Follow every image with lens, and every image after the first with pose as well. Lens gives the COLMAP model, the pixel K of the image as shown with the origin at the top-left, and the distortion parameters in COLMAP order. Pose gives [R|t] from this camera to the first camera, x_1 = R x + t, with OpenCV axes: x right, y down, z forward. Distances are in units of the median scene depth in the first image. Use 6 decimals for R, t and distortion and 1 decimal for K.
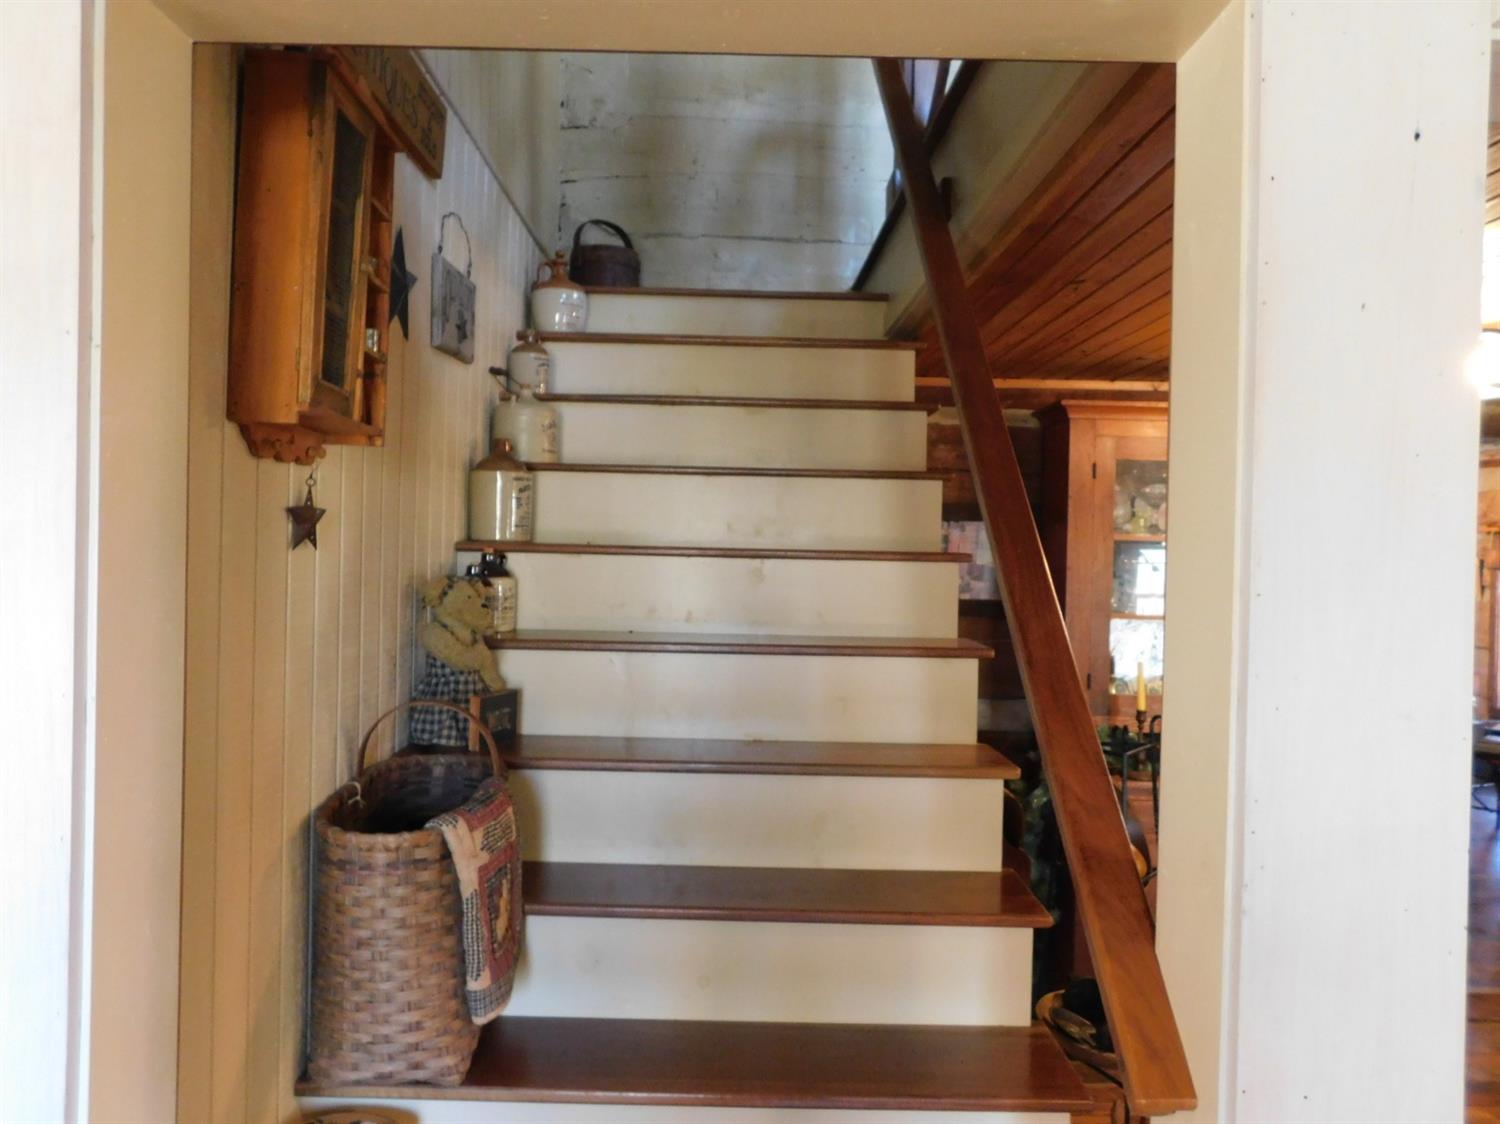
lens RADIAL K [[1105.4, 0, 750.0], [0, 1105.4, 562.0], [0, 0, 1]] dist [-0.004751, 0.007966]
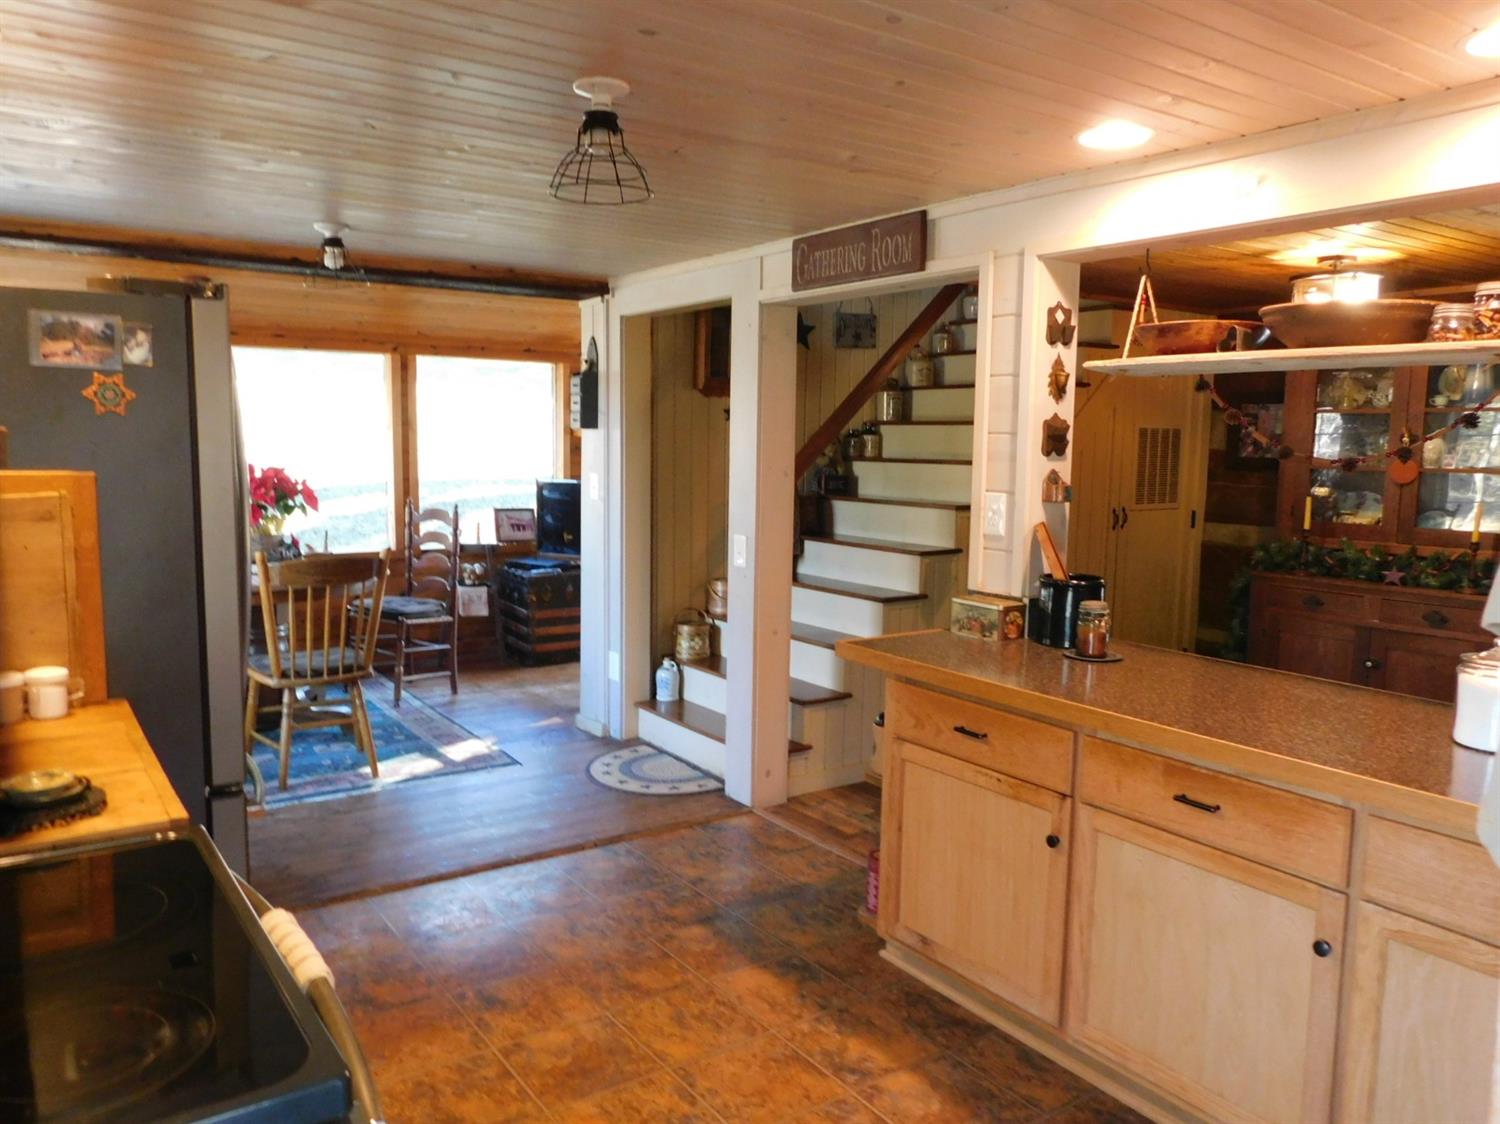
lens RADIAL K [[1105.4, 0, 750.0], [0, 1105.4, 562.0], [0, 0, 1]] dist [-0.004751, 0.007966]
pose [[0.571537, 0.077264, -0.816931, 1.092693], [-0.010312, 0.996155, 0.087000, 0.055184], [0.820511, -0.041300, 0.570136, -0.432520]]
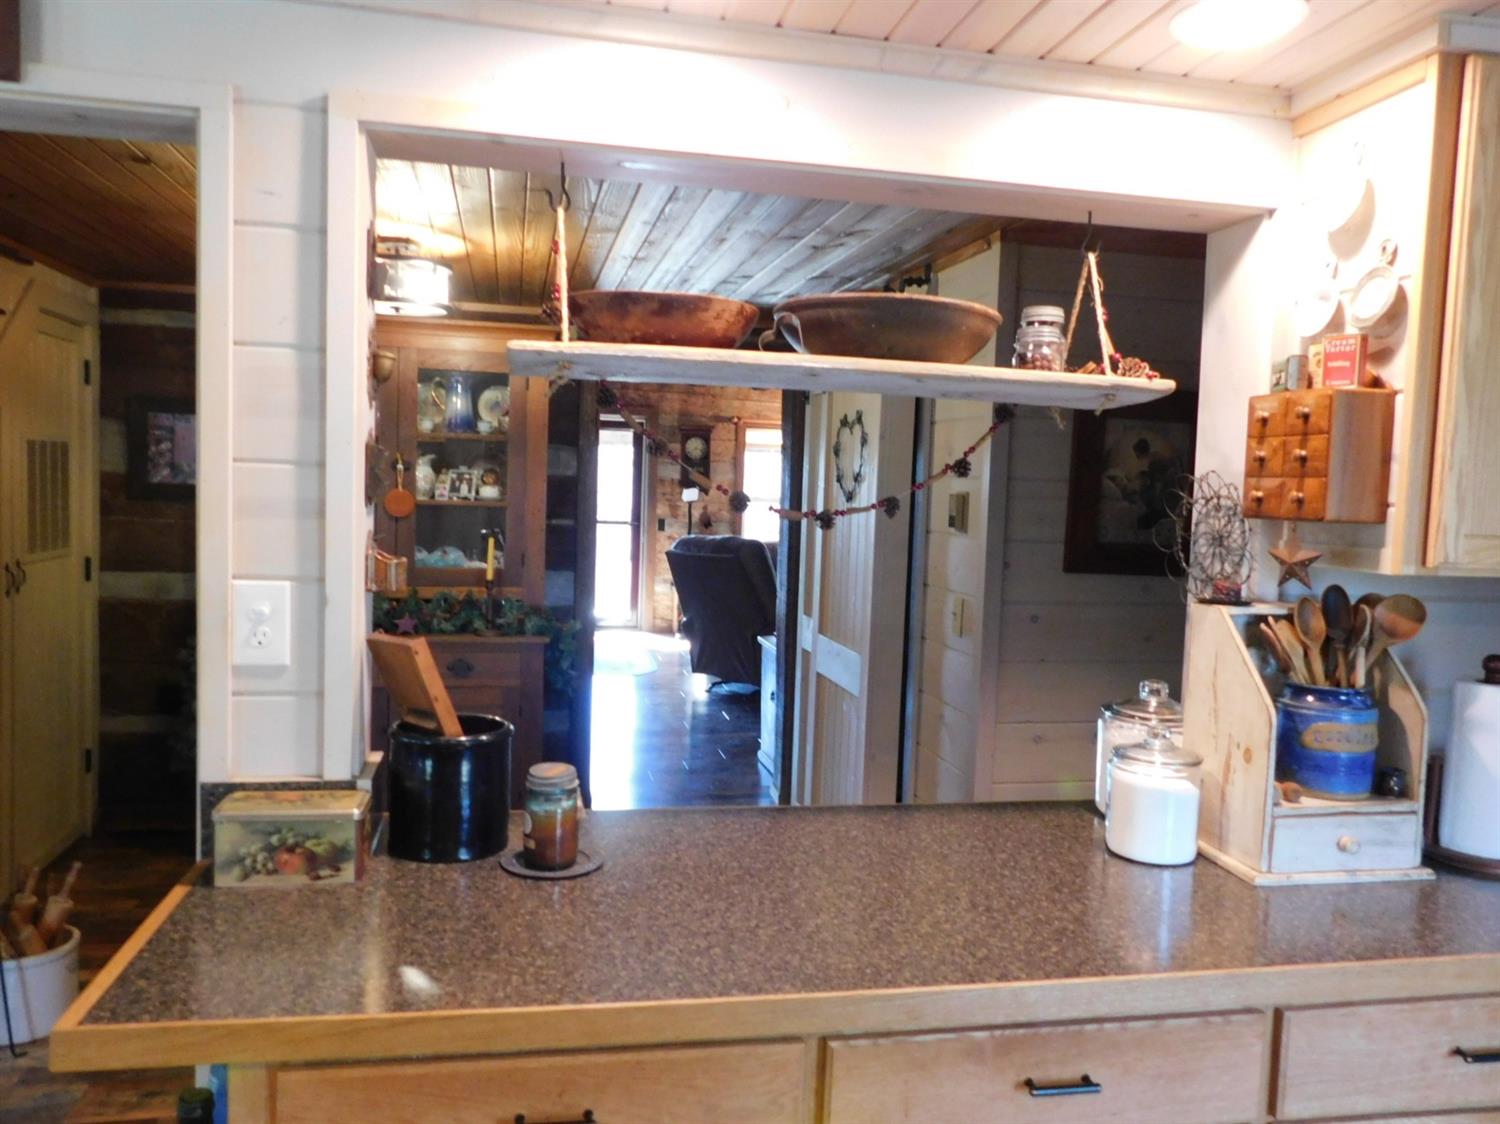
lens RADIAL K [[1105.4, 0, 750.0], [0, 1105.4, 562.0], [0, 0, 1]] dist [-0.004751, 0.007966]
pose [[0.981956, -0.001036, 0.189109, 0.585072], [-0.011262, 0.997890, 0.063945, 0.037346], [-0.188776, -0.064921, 0.979872, -0.231427]]
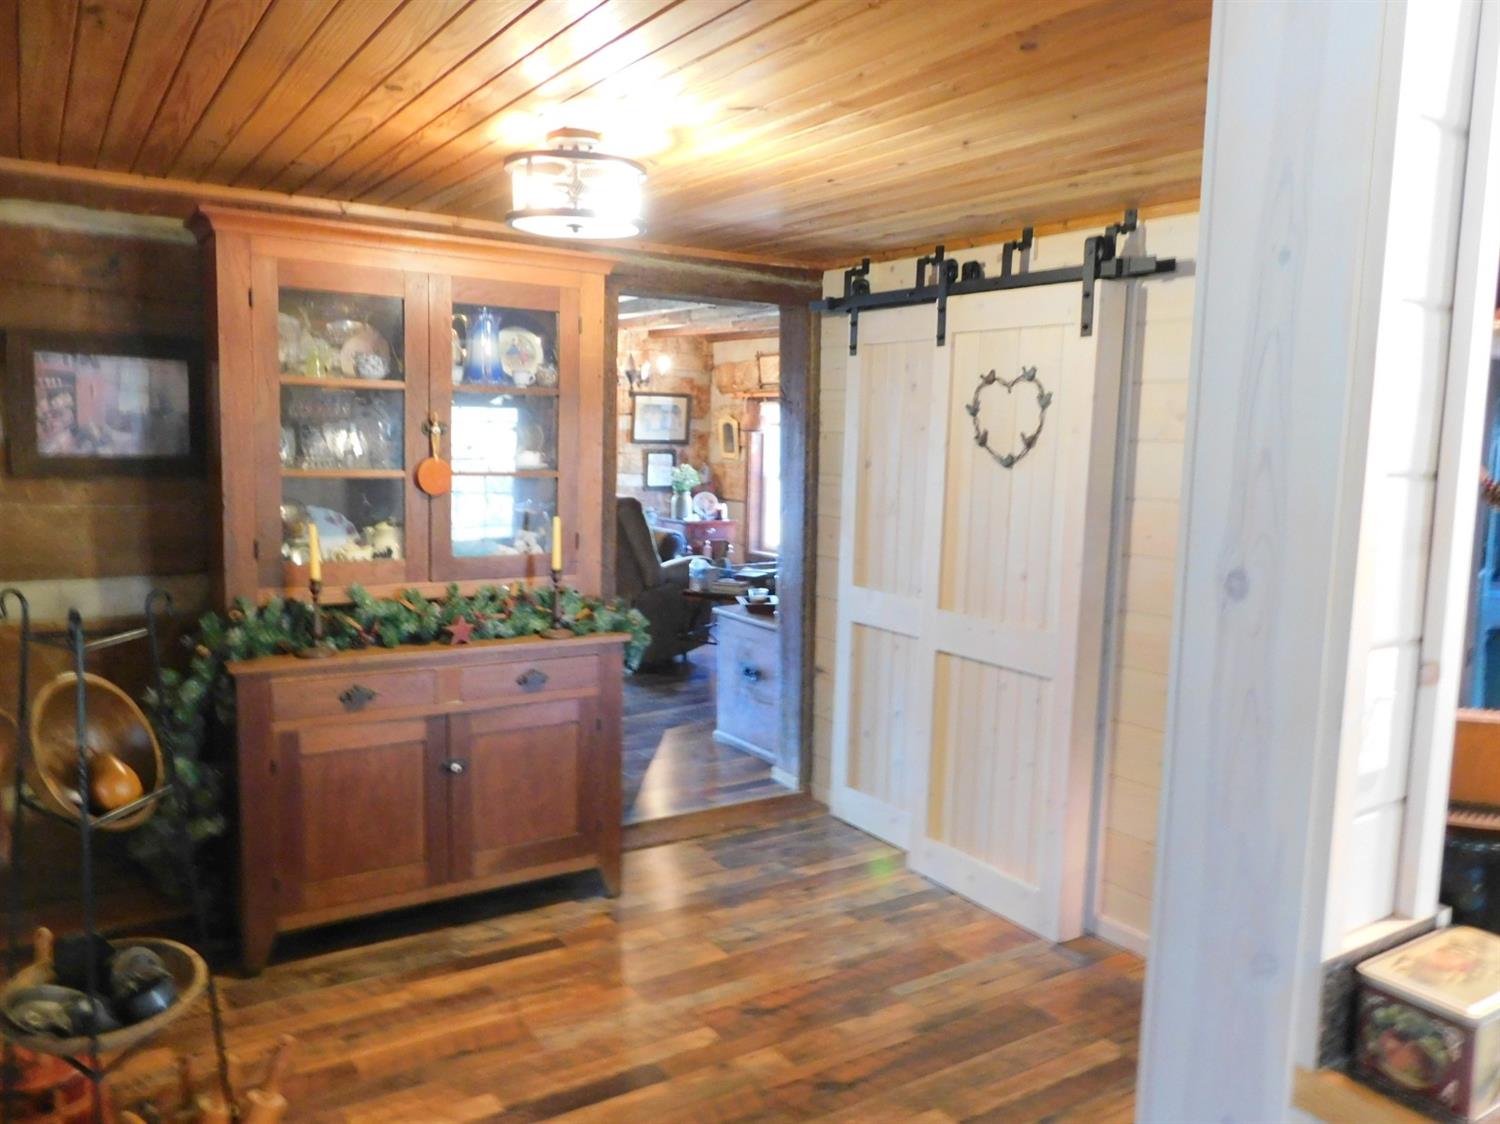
lens RADIAL K [[1105.4, 0, 750.0], [0, 1105.4, 562.0], [0, 0, 1]] dist [-0.004751, 0.007966]
pose [[0.848381, -0.059438, 0.526039, 0.179096], [-0.003418, 0.993041, 0.117718, 0.015996], [-0.529375, -0.101668, 0.842274, 0.077135]]
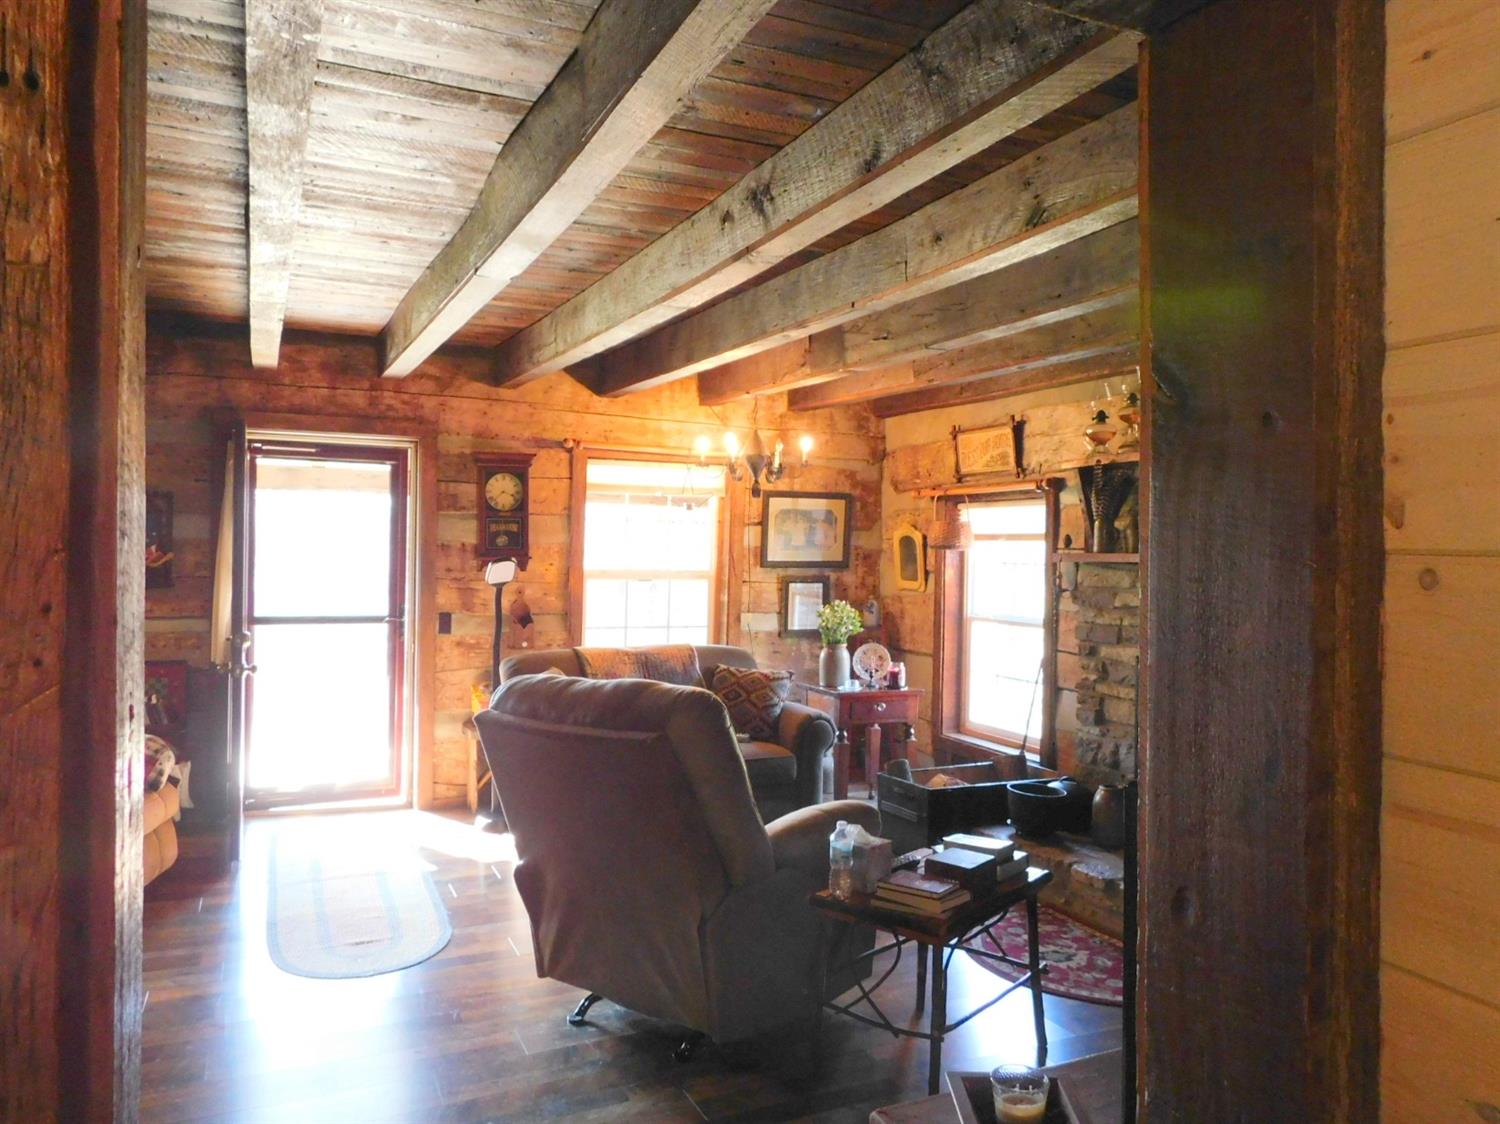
lens RADIAL K [[1105.4, 0, 750.0], [0, 1105.4, 562.0], [0, 0, 1]] dist [-0.004751, 0.007966]
pose [[0.921529, -0.008494, 0.388217, 0.679697], [0.003922, 0.999913, 0.012569, 0.015460], [-0.388290, -0.010060, 0.921482, 0.924478]]
